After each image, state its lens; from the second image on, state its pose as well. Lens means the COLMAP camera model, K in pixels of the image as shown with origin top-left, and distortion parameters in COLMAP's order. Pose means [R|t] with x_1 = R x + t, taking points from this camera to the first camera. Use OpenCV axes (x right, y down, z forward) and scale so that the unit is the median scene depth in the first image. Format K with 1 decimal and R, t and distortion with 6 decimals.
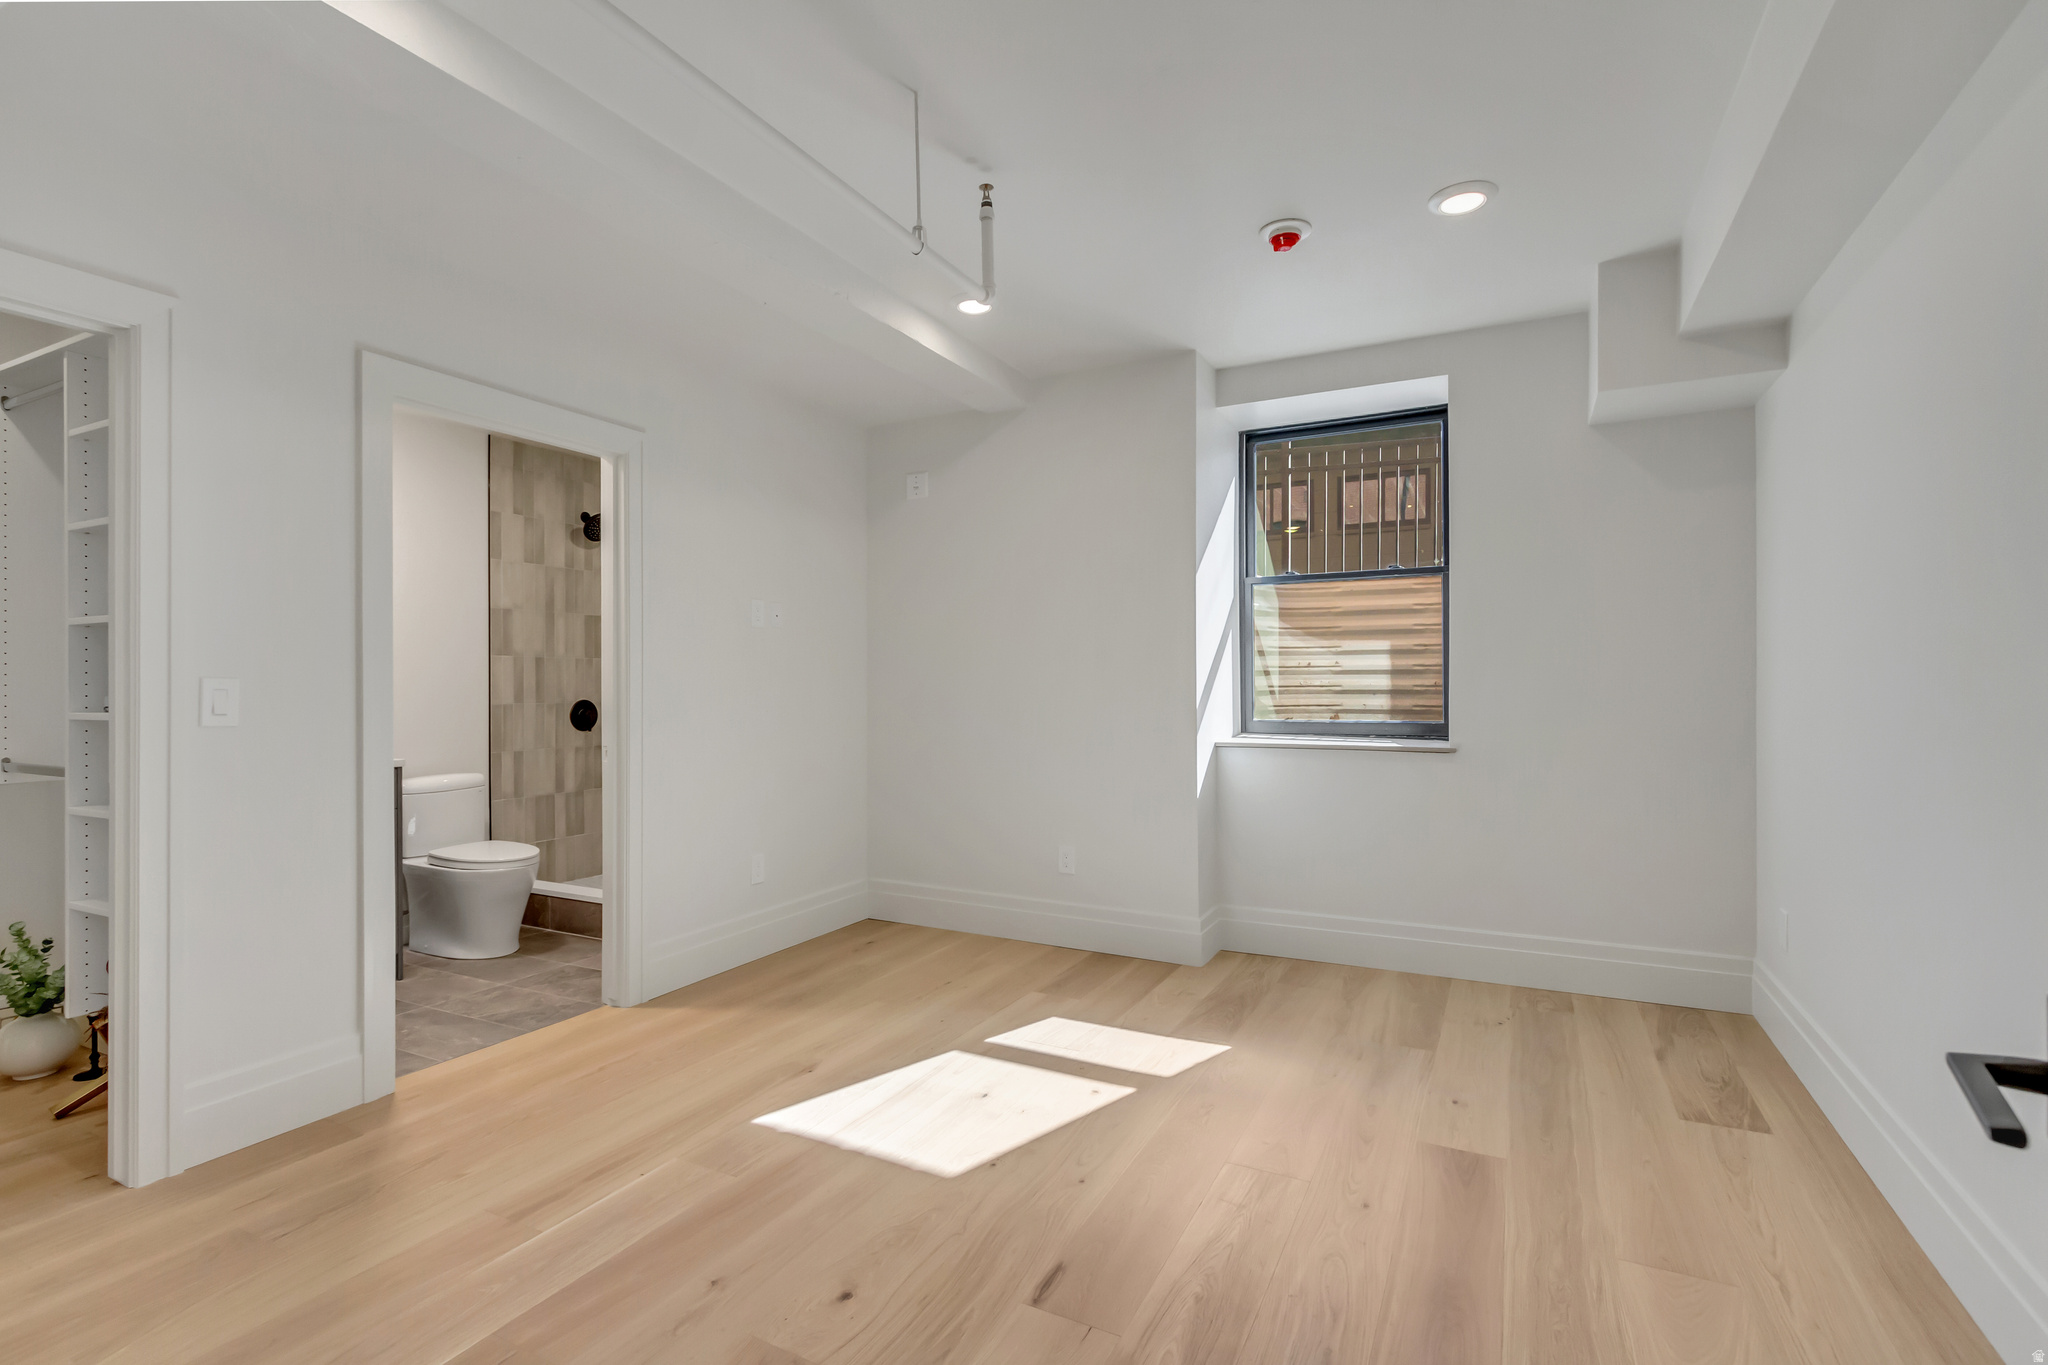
lens RADIAL K [[938.4, 0, 1014.8], [0, 938.4, 688.3], [0, 0, 1]] dist [0.009889, -0.000441]
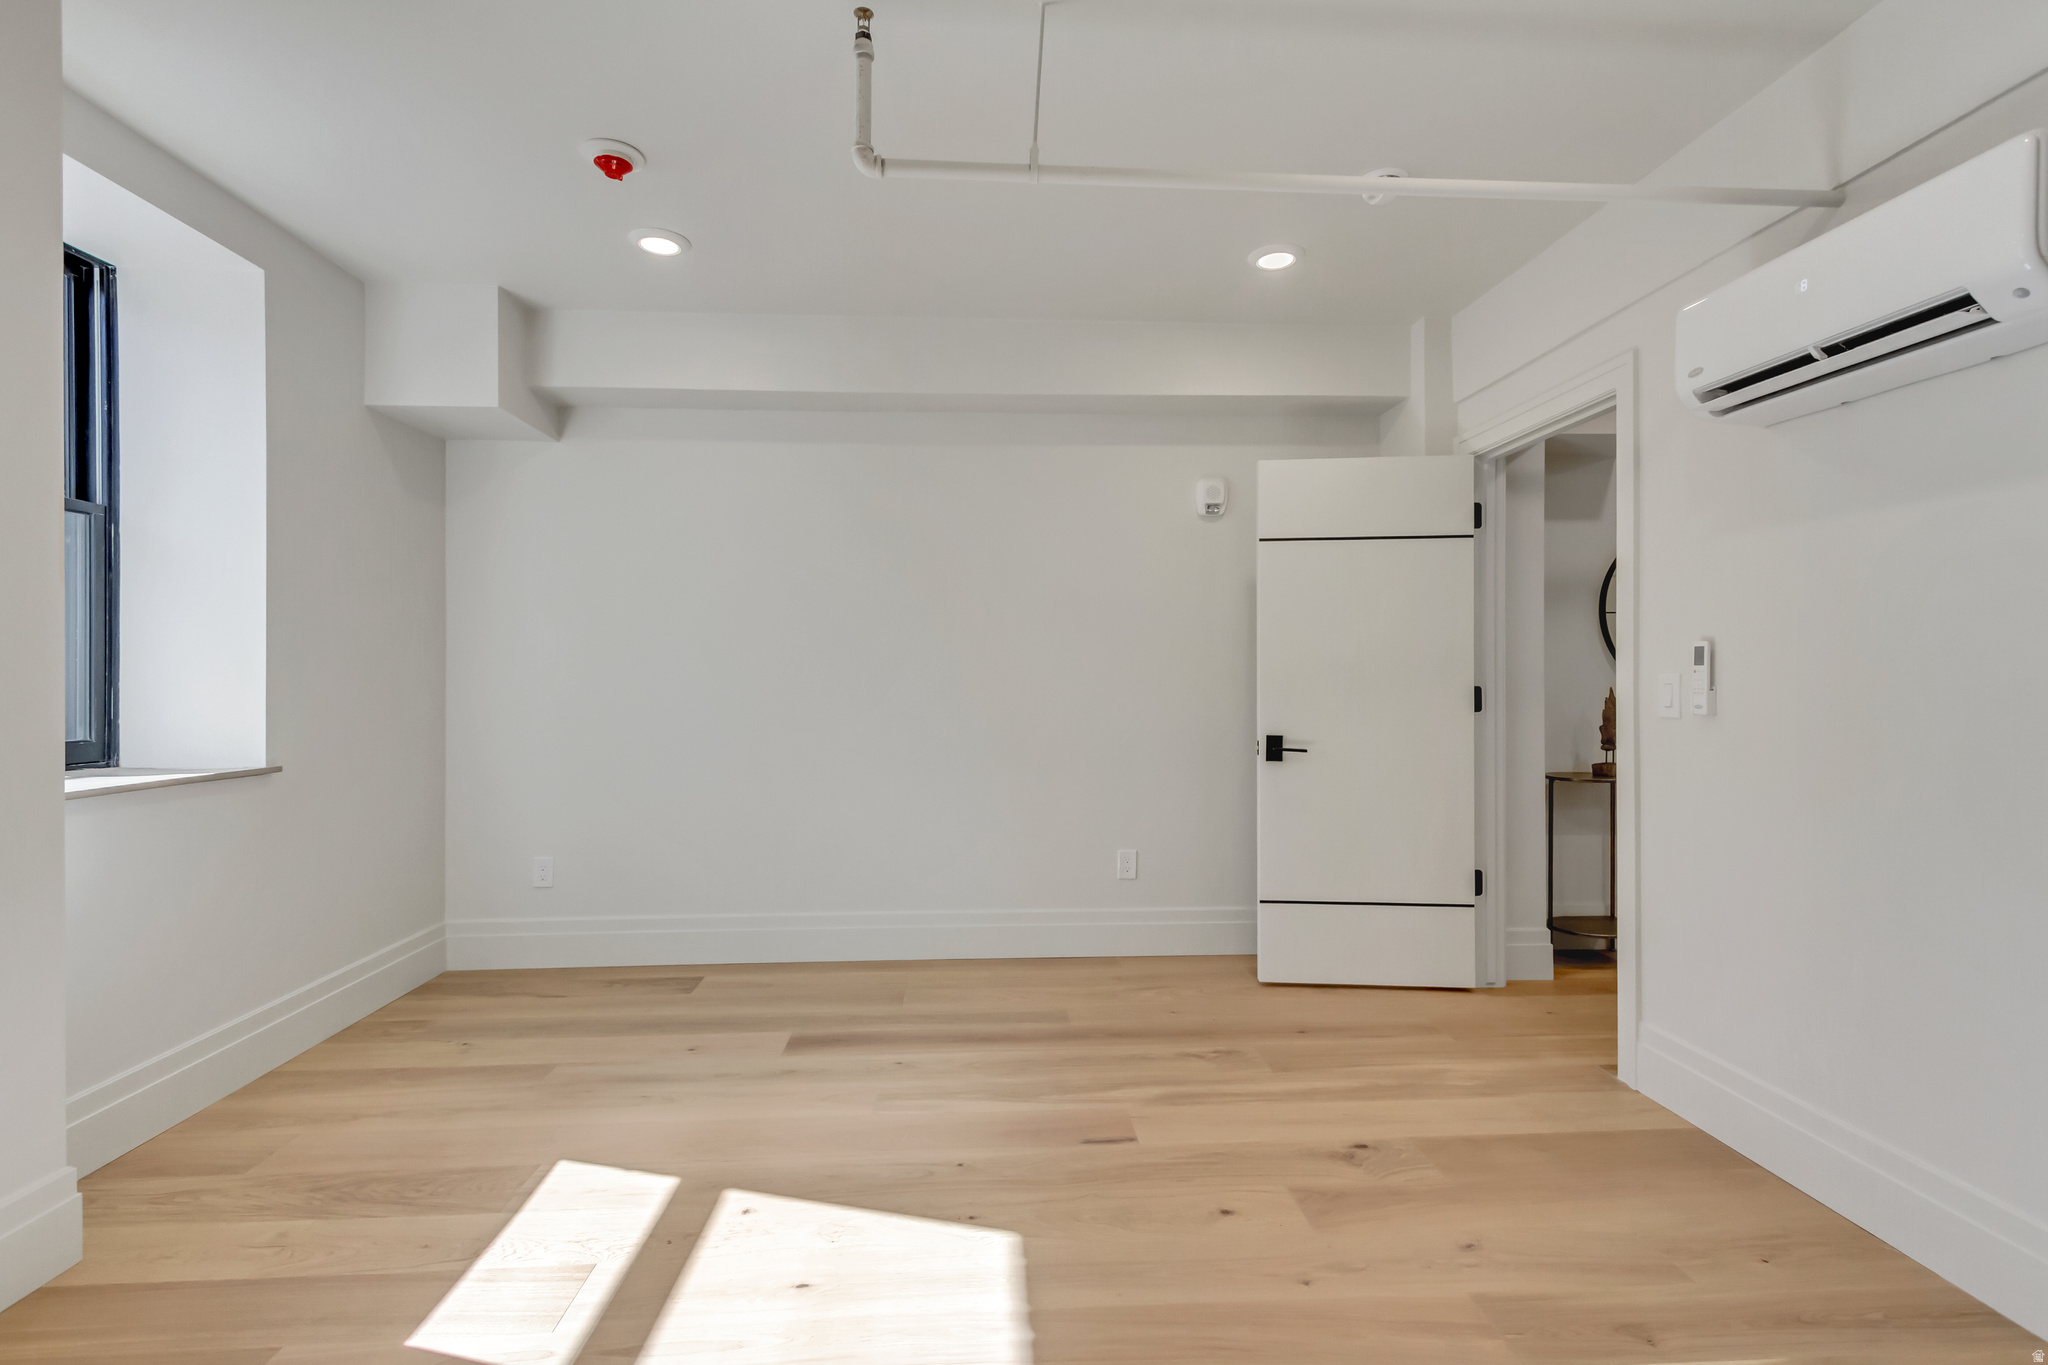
lens RADIAL K [[938.4, 0, 1022.1], [0, 938.4, 683.8], [0, 0, 1]] dist [0.009889, -0.000441]
pose [[-0.521002, 0.004216, 0.853545, -0.615642], [0.003237, 0.999990, -0.002963, 0.000708], [-0.853549, 0.001220, -0.521011, 1.077218]]
